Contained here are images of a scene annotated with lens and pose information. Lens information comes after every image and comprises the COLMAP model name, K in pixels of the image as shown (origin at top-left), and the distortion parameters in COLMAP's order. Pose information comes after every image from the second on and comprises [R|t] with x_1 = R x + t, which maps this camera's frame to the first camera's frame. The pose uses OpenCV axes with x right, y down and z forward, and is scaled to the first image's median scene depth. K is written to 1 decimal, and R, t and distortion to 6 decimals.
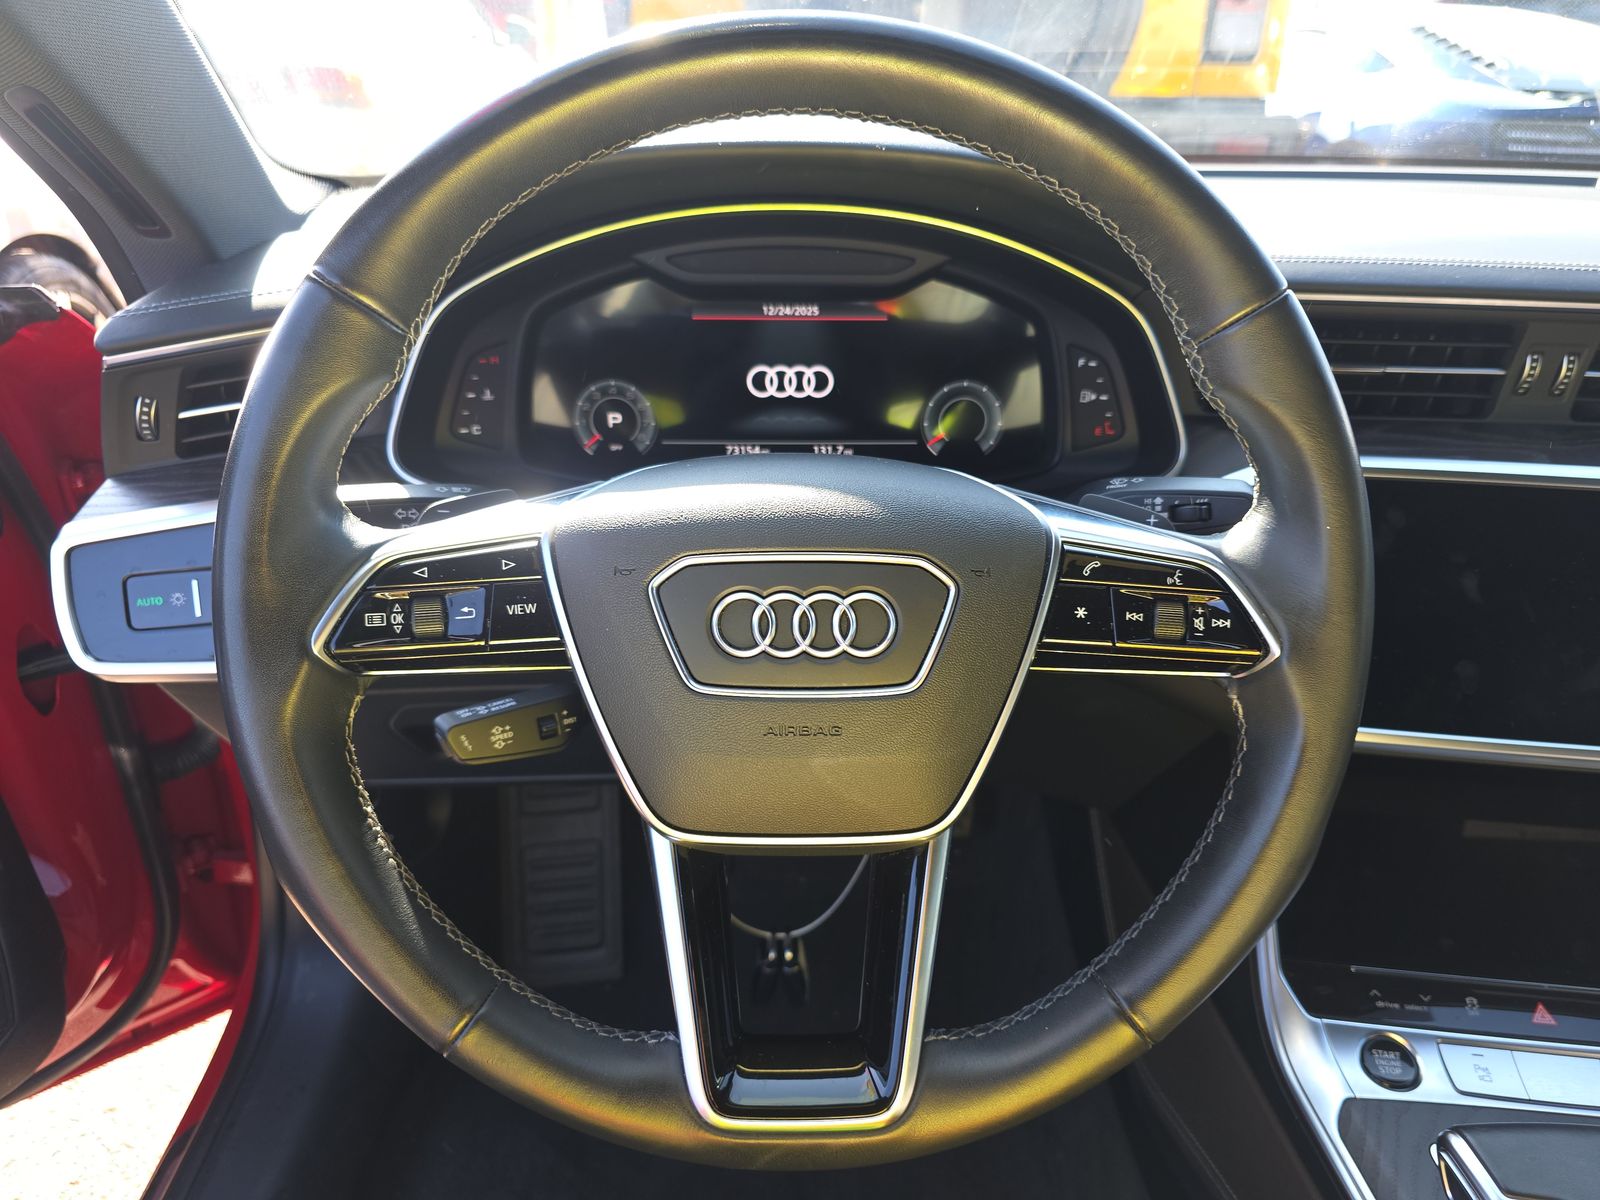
lens RADIAL K [[1158.2, 0, 800.0], [0, 1158.2, 600.0], [0, 0, 1]] dist [-0.023530, 0.001205]
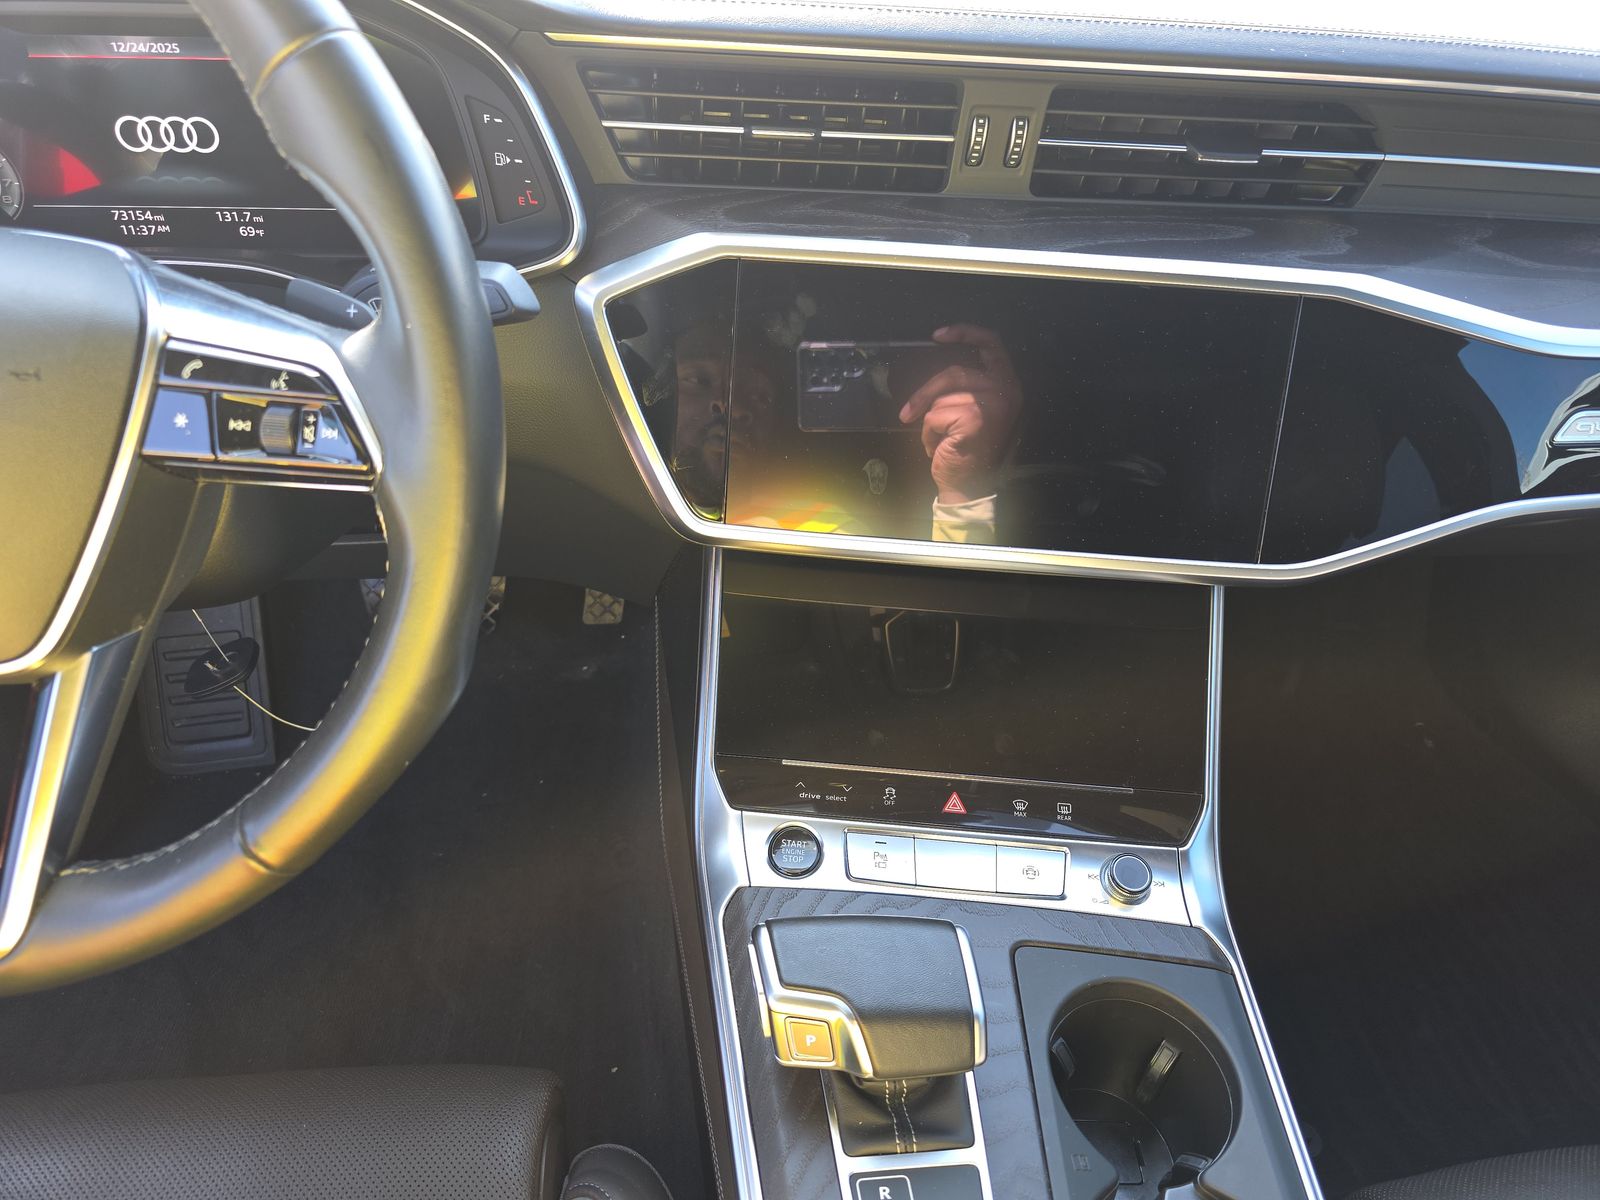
lens RADIAL K [[1143.0, 0, 800.0], [0, 1143.0, 600.0], [0, 0, 1]] dist [0.054382, -0.067194]
pose [[0.996373, -0.013467, 0.084017, 0.422606], [-0.003578, 0.979891, 0.199501, -0.021437], [-0.085015, -0.199078, 0.976289, 0.041189]]
